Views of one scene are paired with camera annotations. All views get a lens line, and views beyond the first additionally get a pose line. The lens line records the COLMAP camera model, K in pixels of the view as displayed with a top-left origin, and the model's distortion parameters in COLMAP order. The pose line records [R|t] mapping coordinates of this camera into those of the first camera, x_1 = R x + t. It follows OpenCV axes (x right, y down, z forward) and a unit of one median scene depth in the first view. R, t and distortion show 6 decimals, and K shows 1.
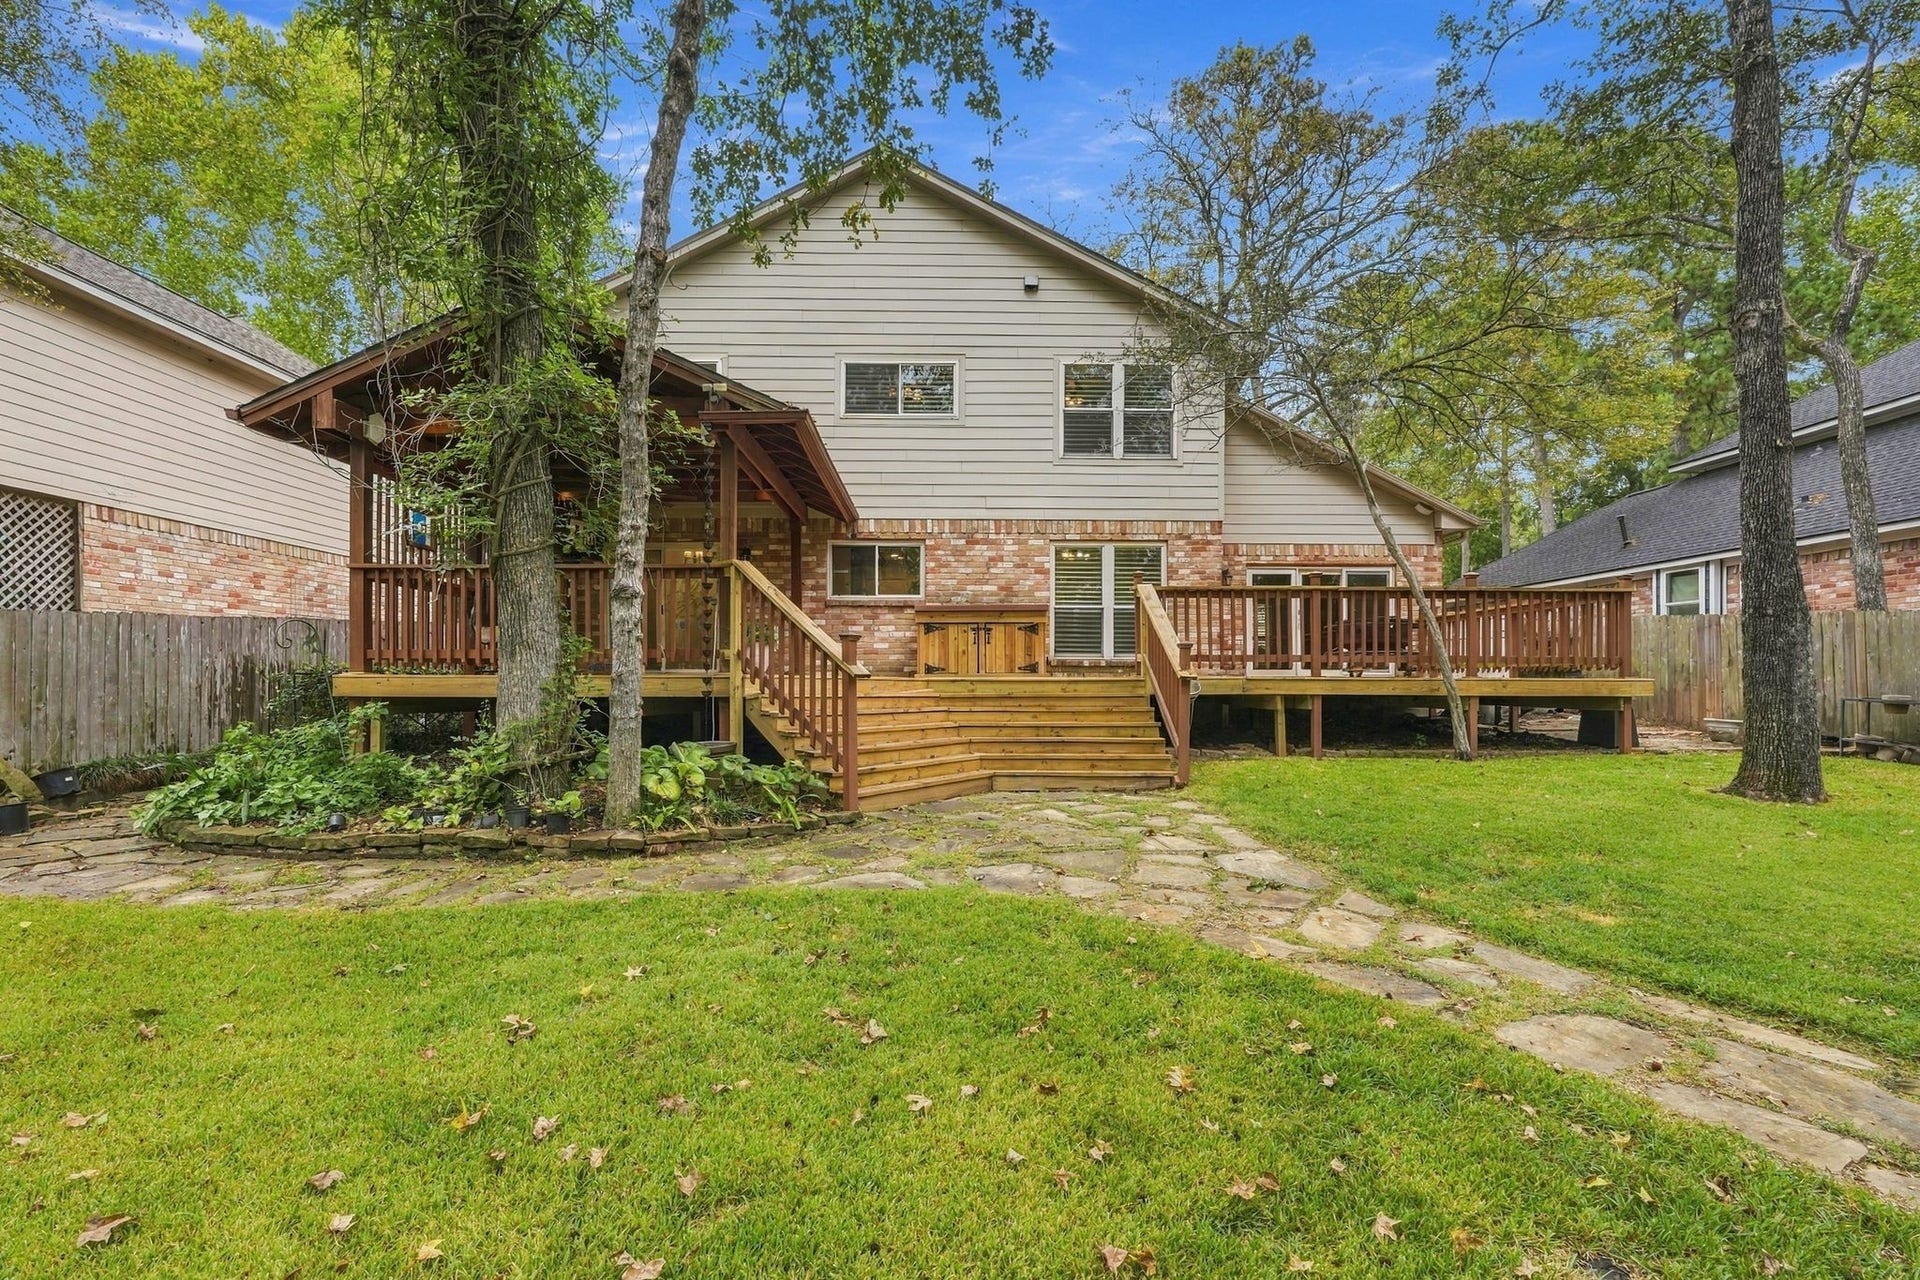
lens RADIAL K [[850.5, 0, 962.4], [0, 850.5, 643.9], [0, 0, 1]] dist [0.002122, 0.000241]
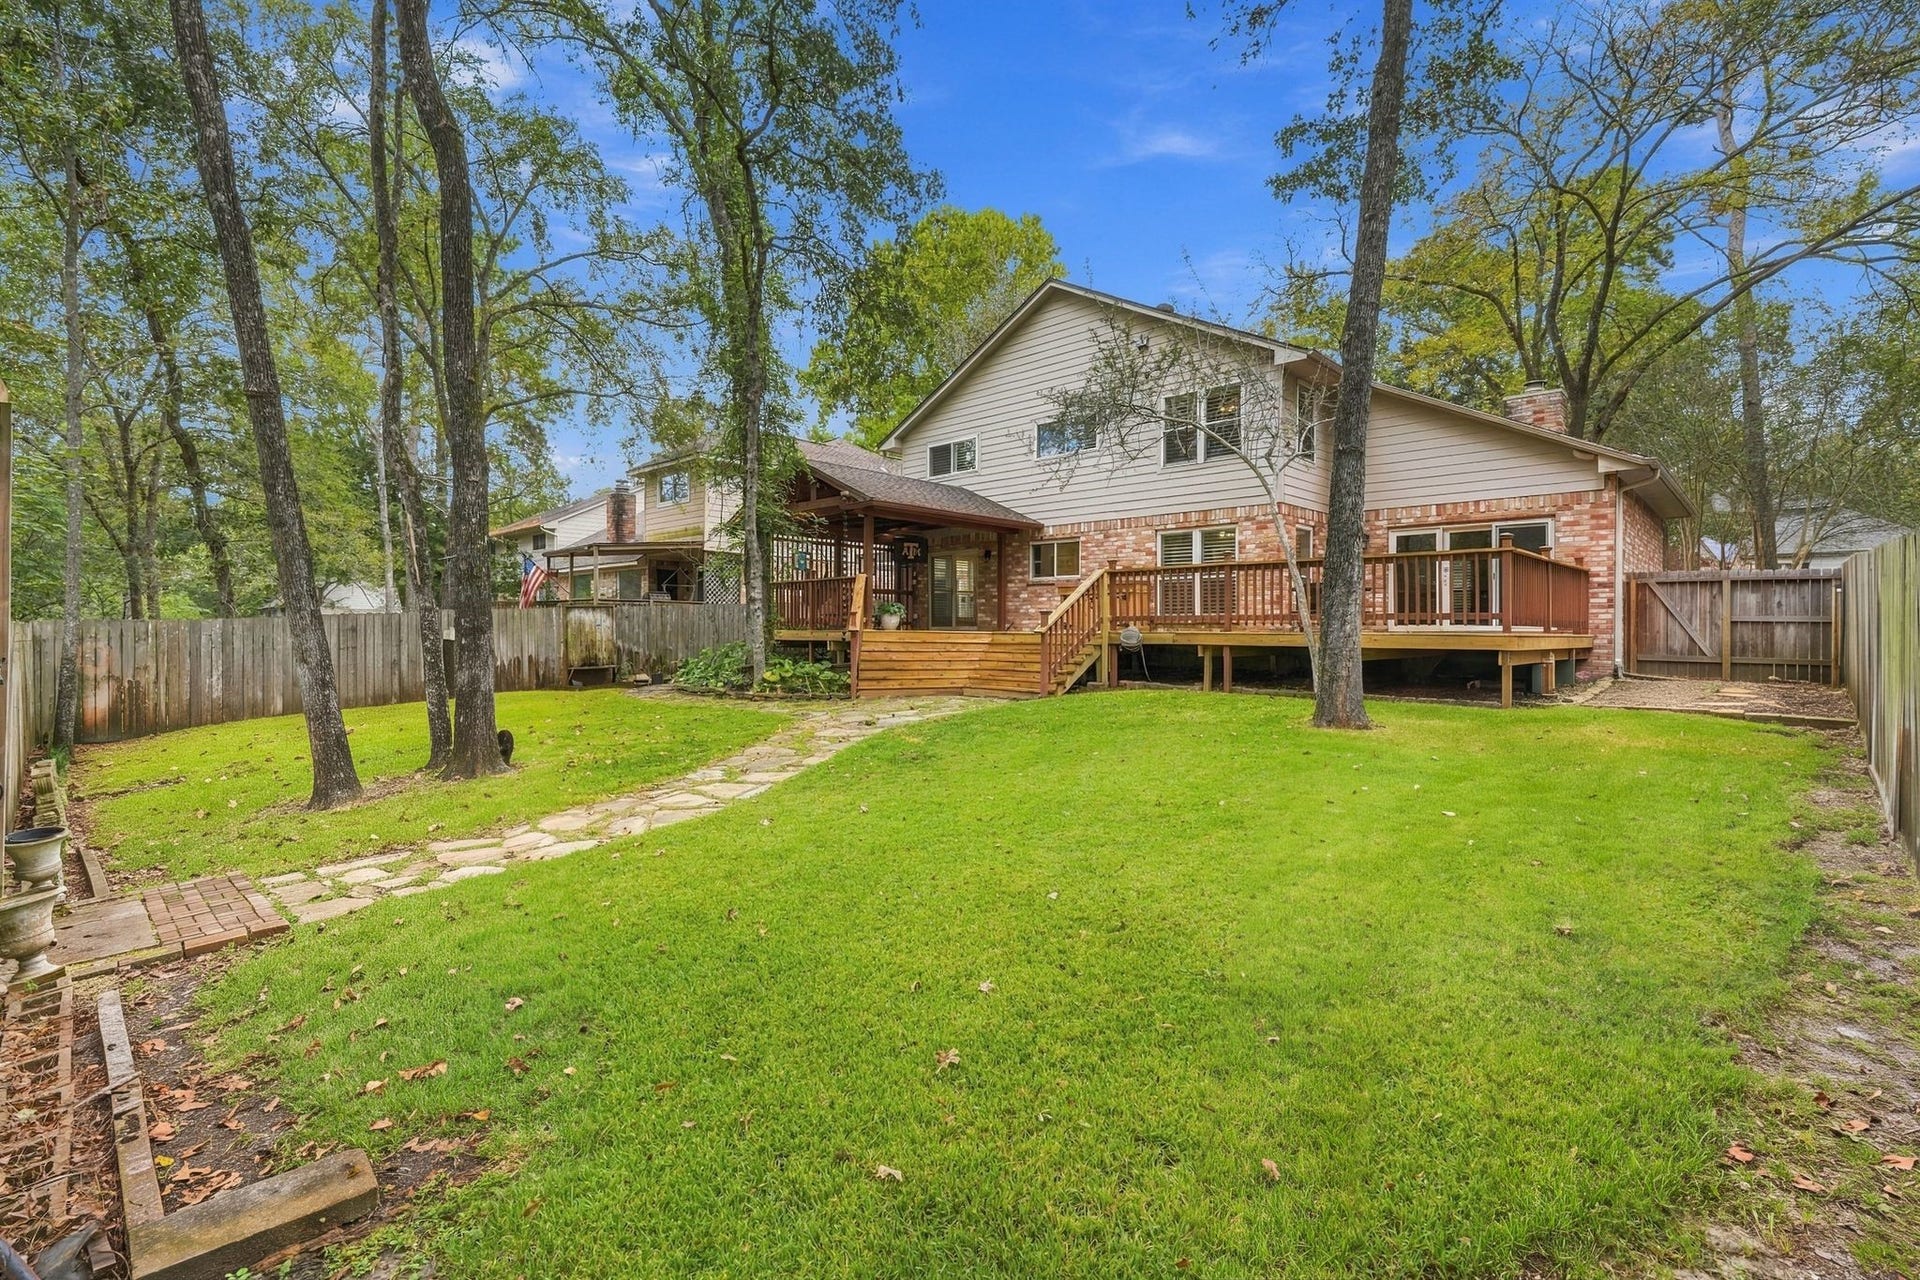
lens RADIAL K [[850.5, 0, 962.4], [0, 850.5, 643.9], [0, 0, 1]] dist [0.002122, 0.000241]
pose [[0.708694, 0.012040, -0.705413, 0.838961], [0.024140, 0.998855, 0.041301, -0.005085], [0.705103, -0.046299, 0.707592, -0.177487]]
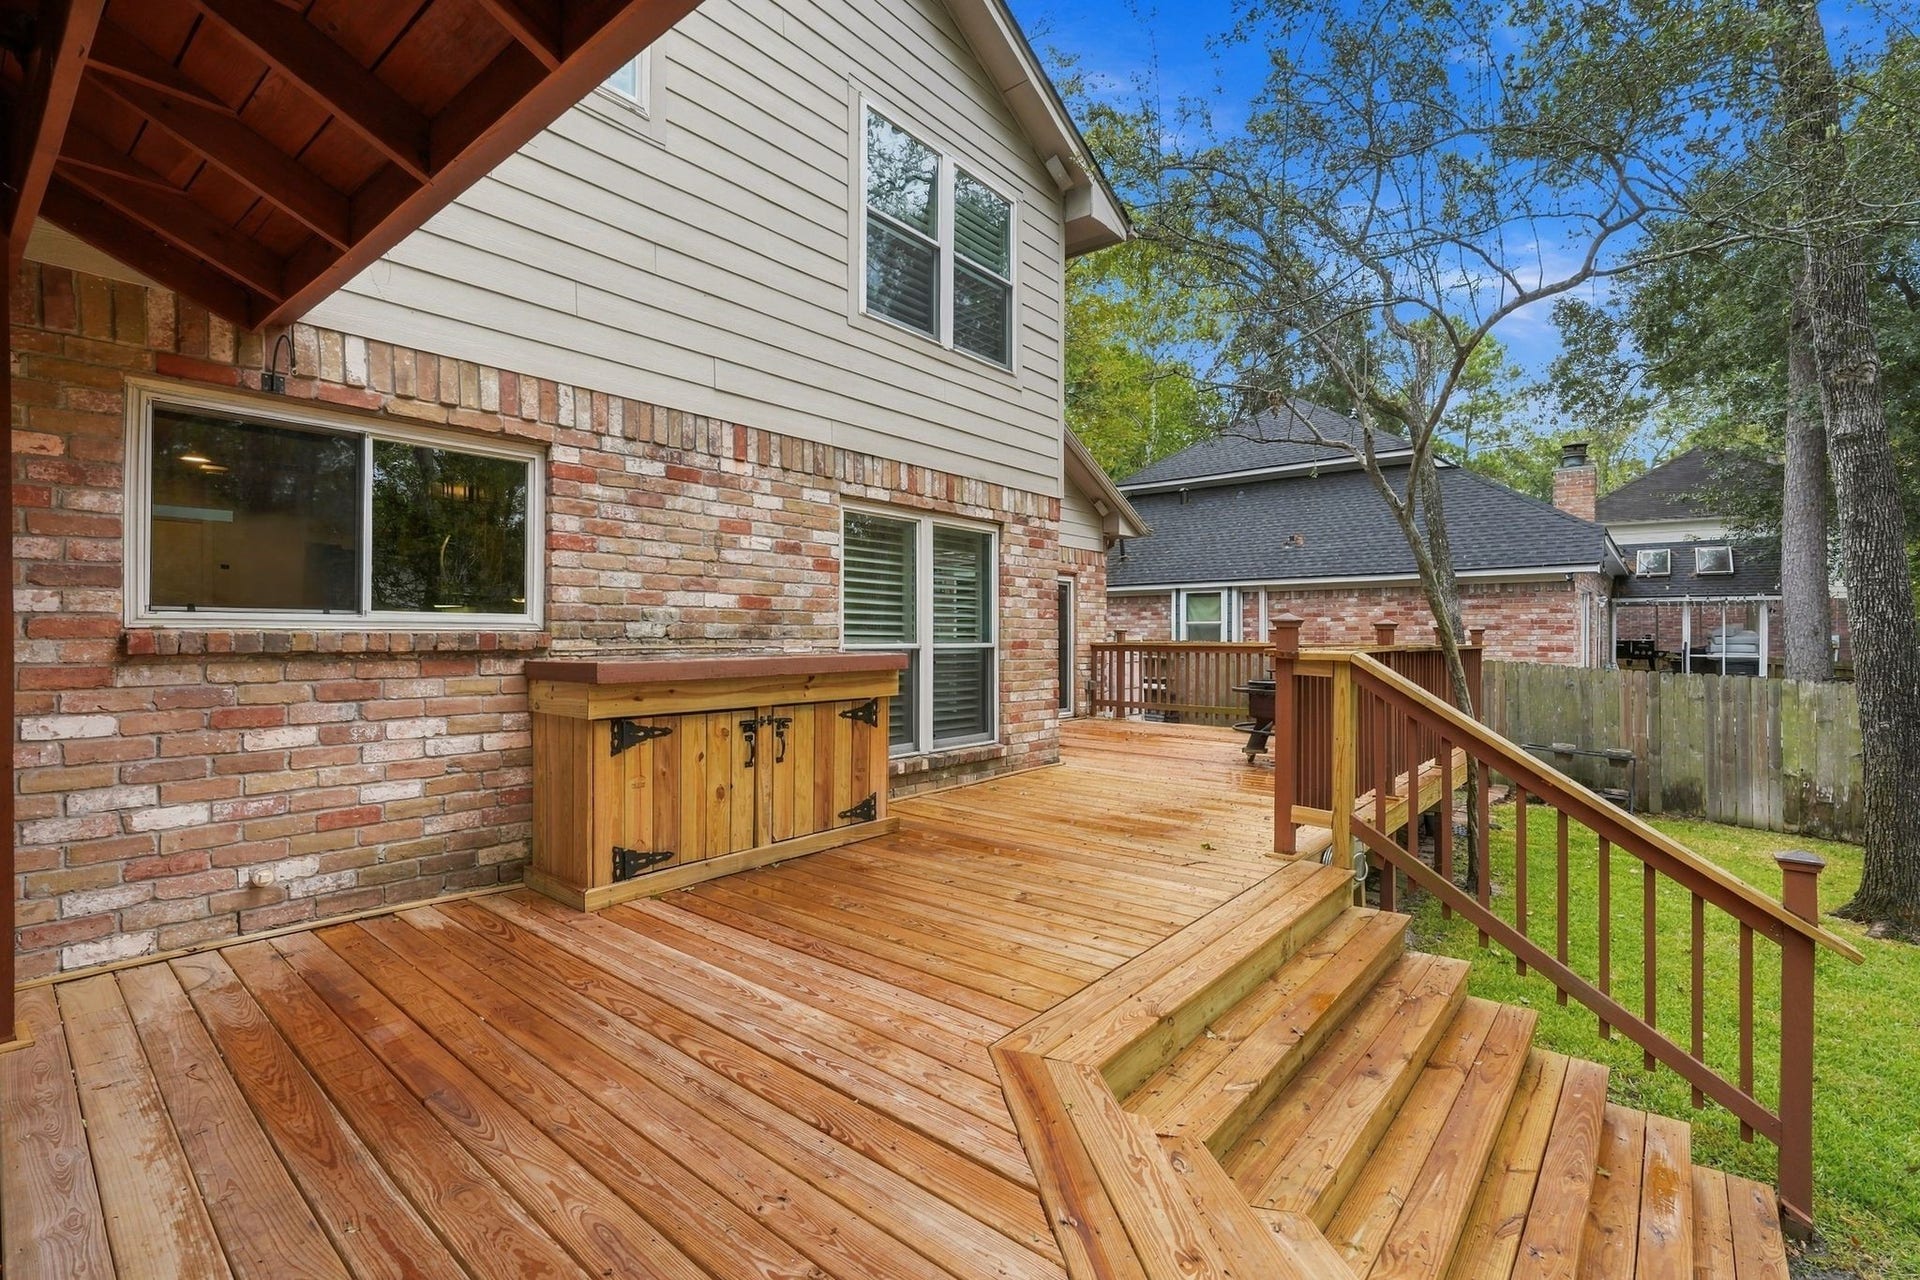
lens RADIAL K [[854.1, 0, 965.5], [0, 854.1, 622.0], [0, 0, 1]] dist [0.001199, 0.000291]
pose [[0.645356, 0.012387, 0.763782, -0.189729], [-0.034580, 0.999317, 0.013011, -0.064765], [-0.763099, -0.034808, 0.645344, 0.665865]]
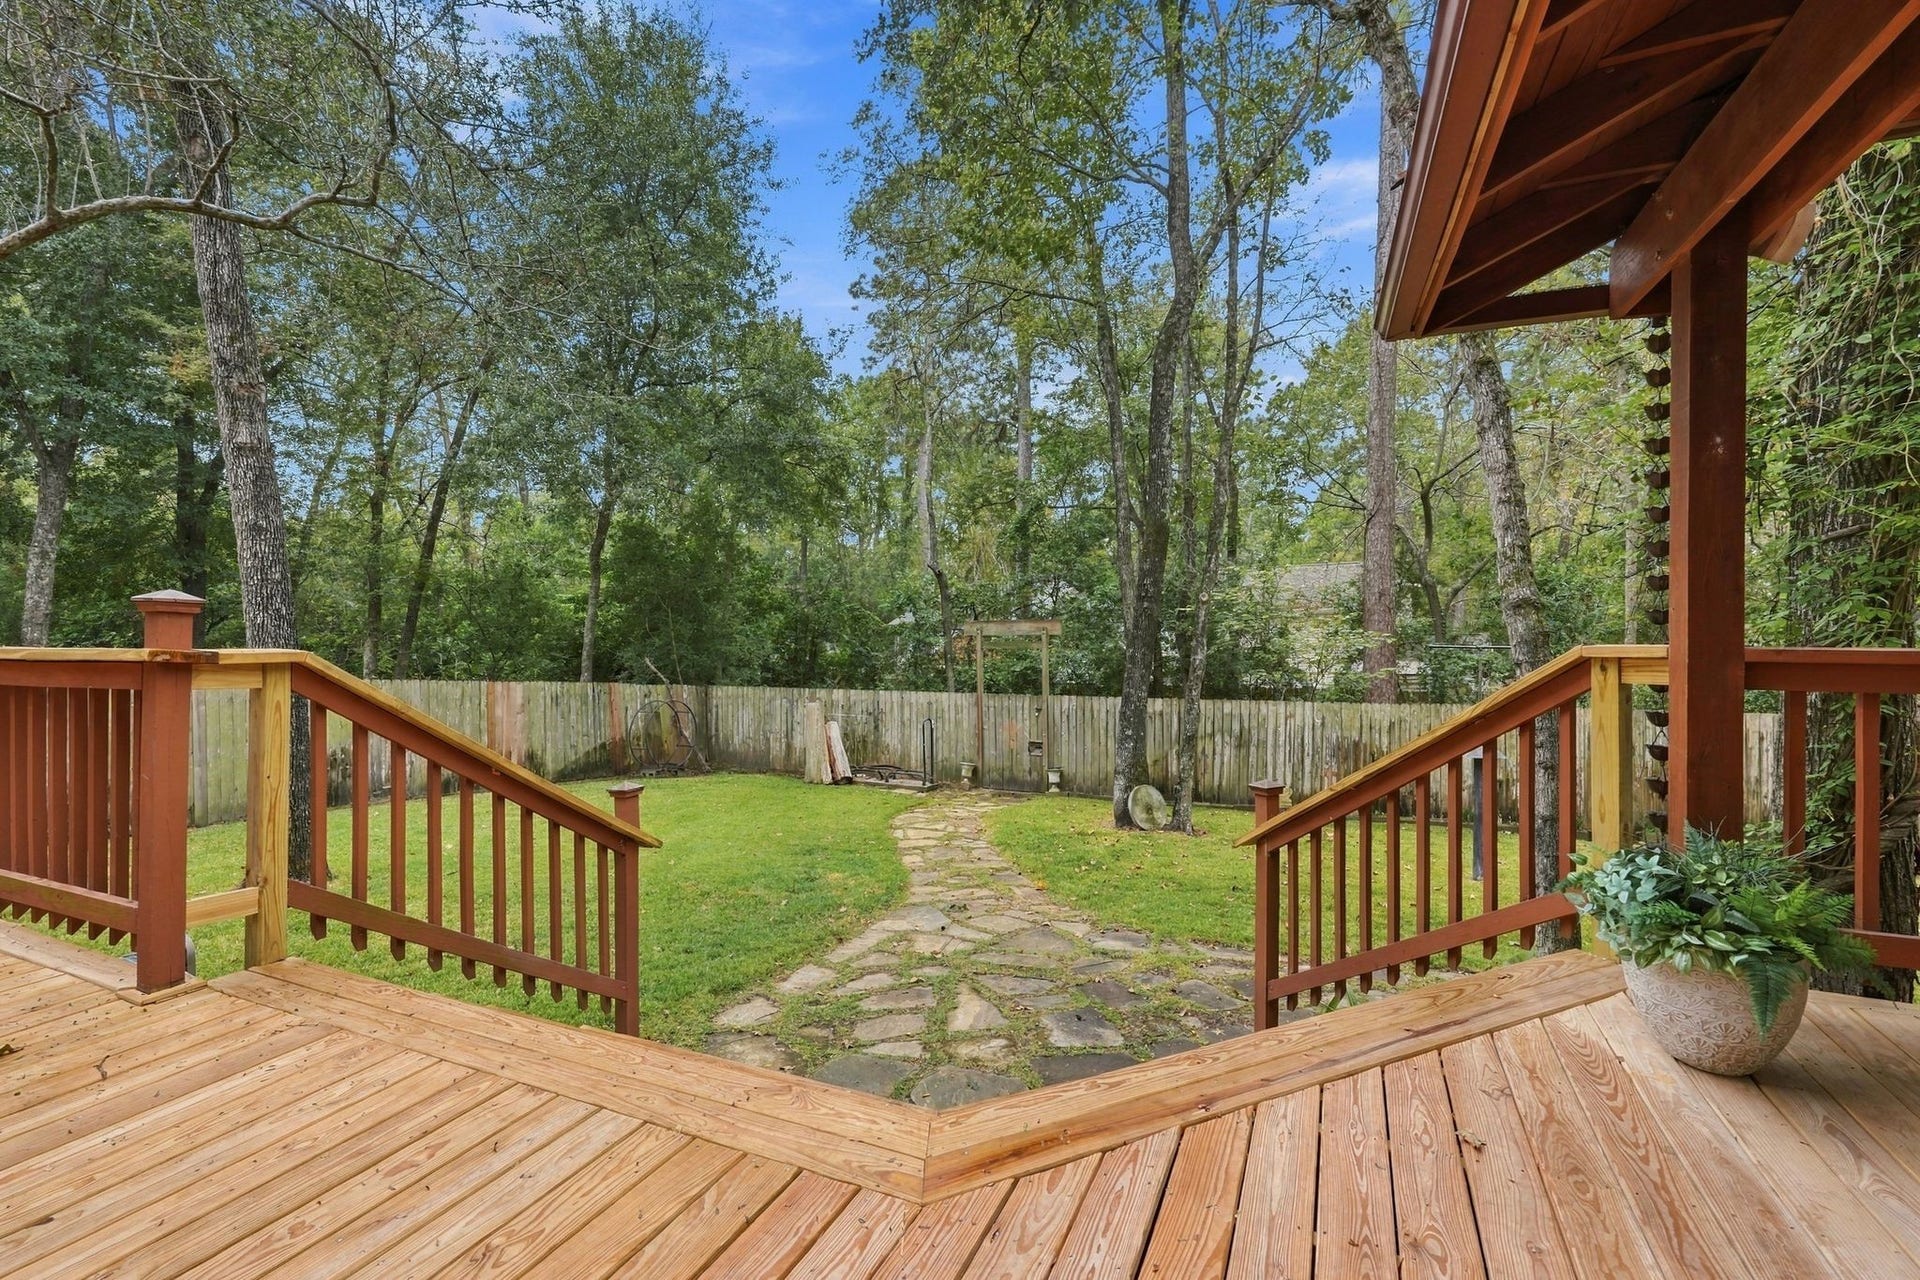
lens RADIAL K [[832.7, 0, 955.3], [0, 832.7, 630.1], [0, 0, 1]] dist [0.000212, 0.000175]
pose [[-0.911223, 0.002184, 0.411908, -0.098919], [-0.016174, 0.999025, -0.041077, -0.052414], [-0.411596, -0.044093, -0.910299, 0.899884]]
